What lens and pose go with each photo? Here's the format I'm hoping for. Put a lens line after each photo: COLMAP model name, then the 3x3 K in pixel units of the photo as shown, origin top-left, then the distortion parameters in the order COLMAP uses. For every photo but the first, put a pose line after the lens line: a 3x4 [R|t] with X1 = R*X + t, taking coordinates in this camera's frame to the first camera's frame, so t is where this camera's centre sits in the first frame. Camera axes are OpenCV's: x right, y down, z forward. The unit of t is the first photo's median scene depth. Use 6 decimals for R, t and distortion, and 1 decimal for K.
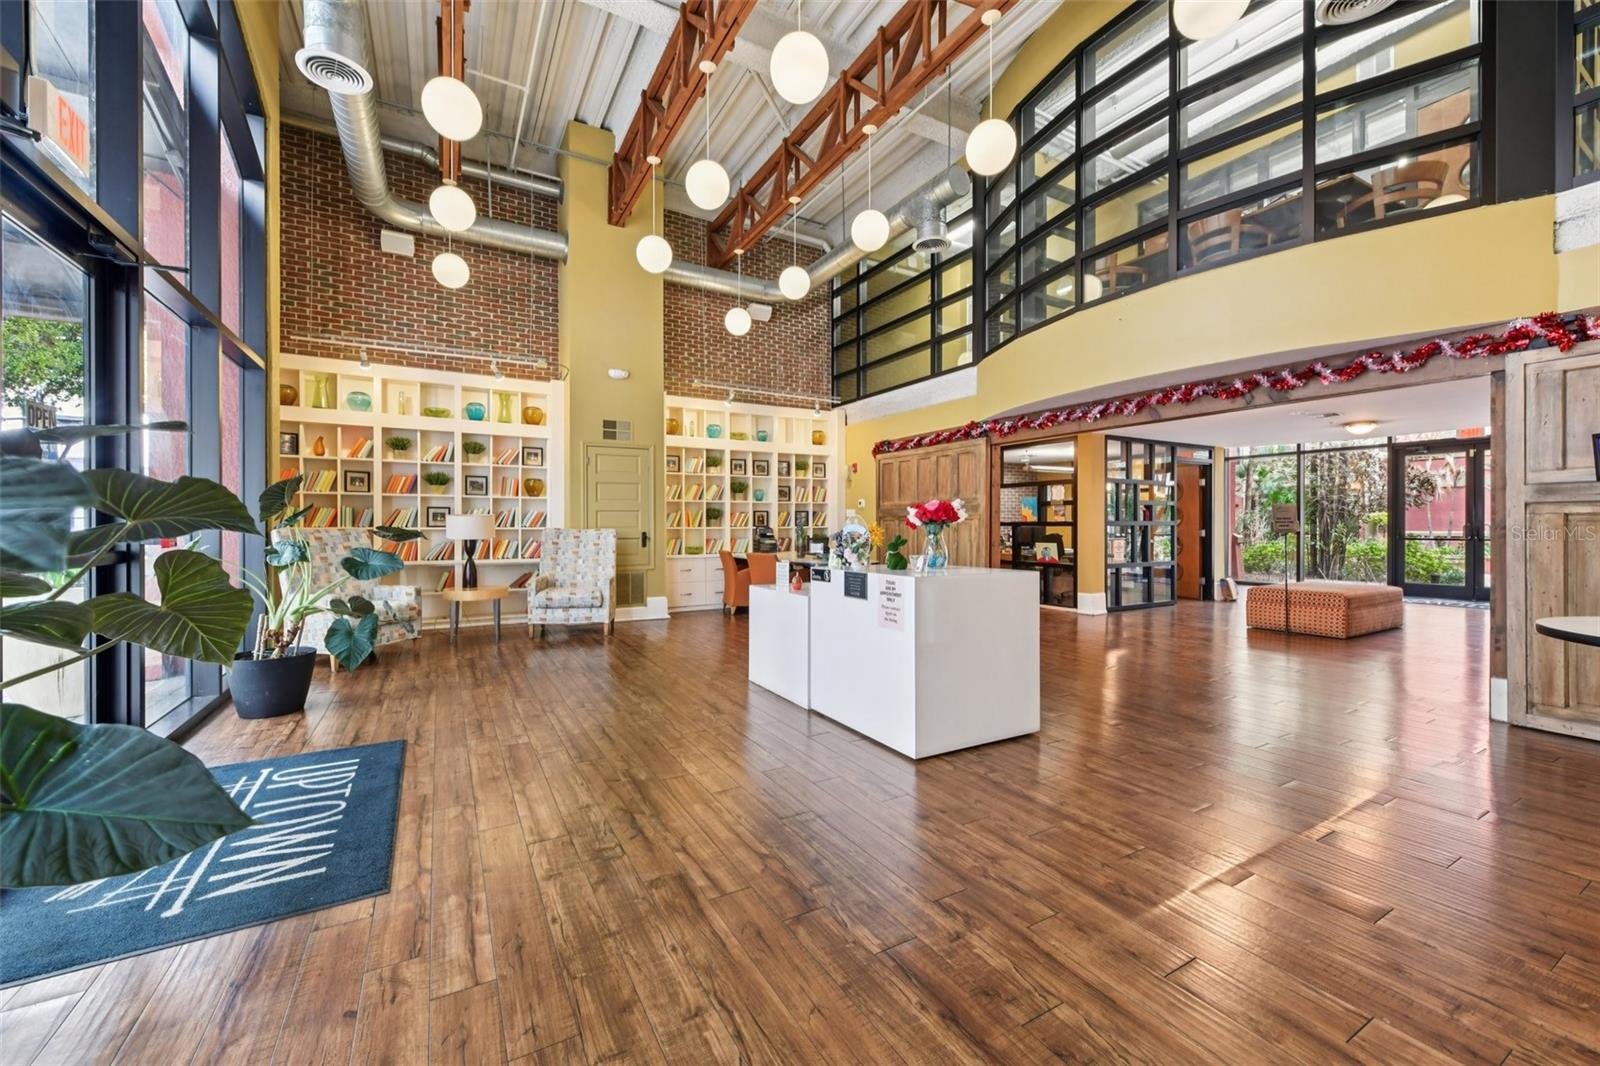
lens RADIAL K [[632.3, 0, 801.7], [0, 632.3, 529.7], [0, 0, 1]] dist [0.002572, -0.000344]
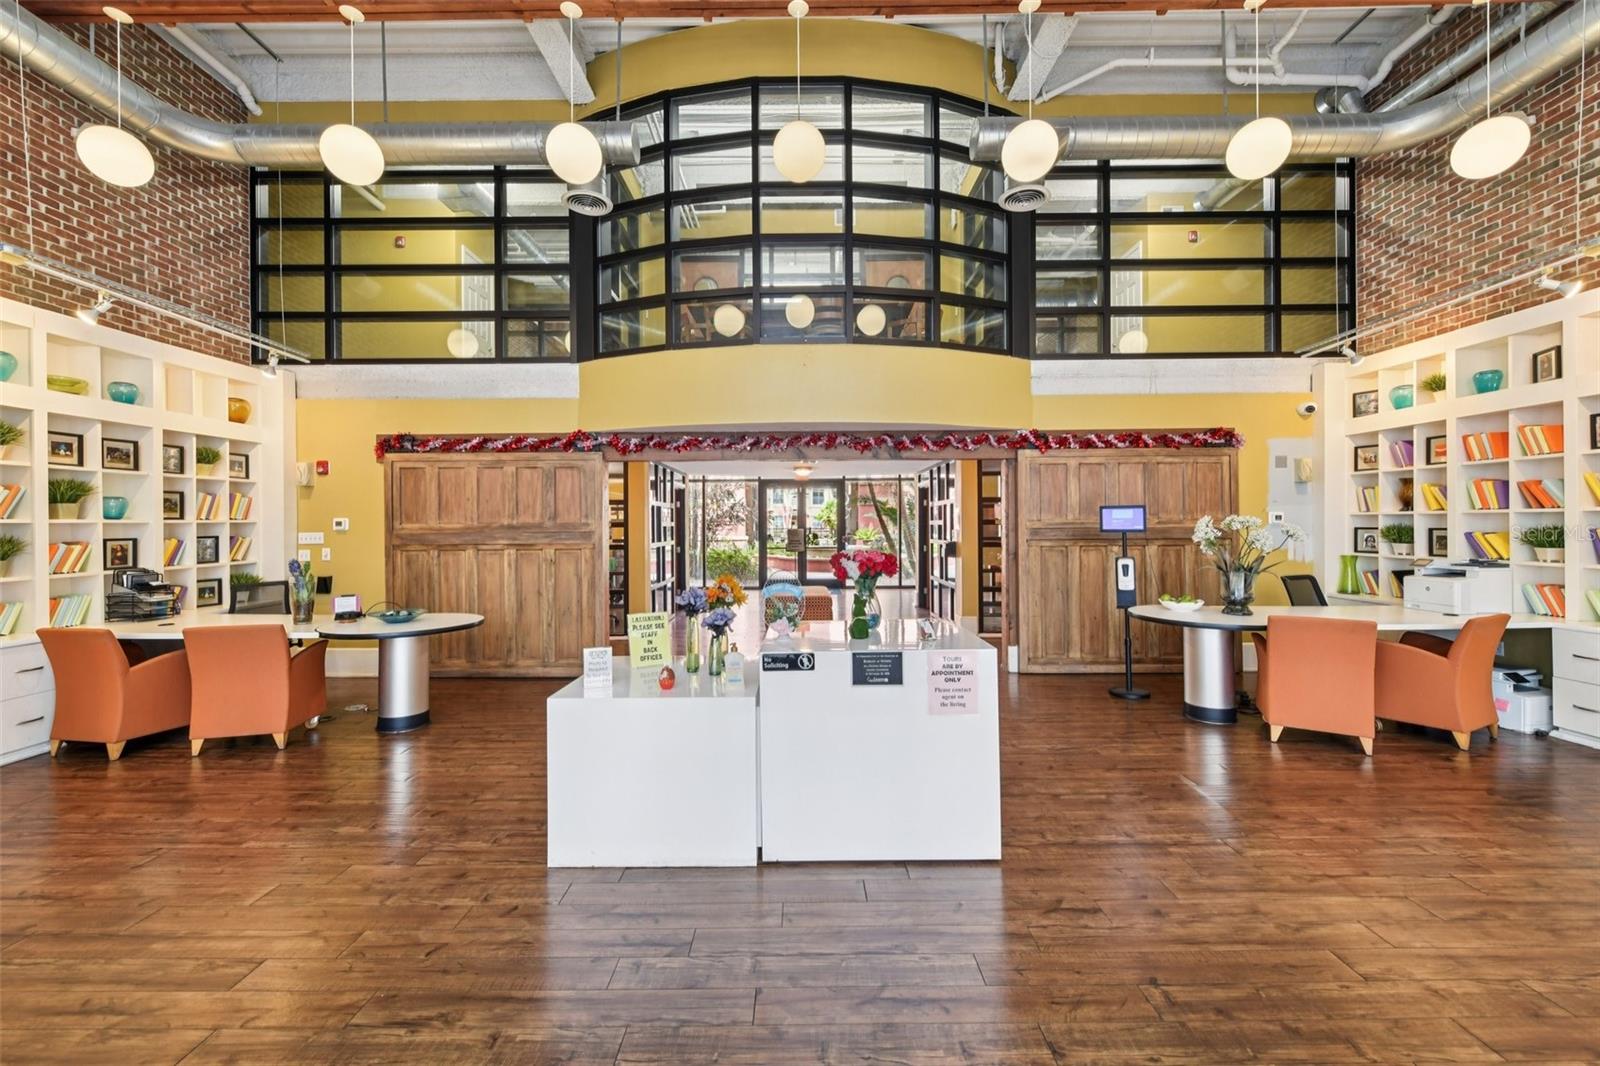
lens RADIAL K [[632.3, 0, 798.5], [0, 632.3, 523.6], [0, 0, 1]] dist [0.002572, -0.000344]
pose [[0.494797, -0.000405, 0.869009, -0.278404], [0.012698, 0.999897, -0.006764, -0.036921], [-0.868916, 0.014381, 0.494751, 0.315886]]
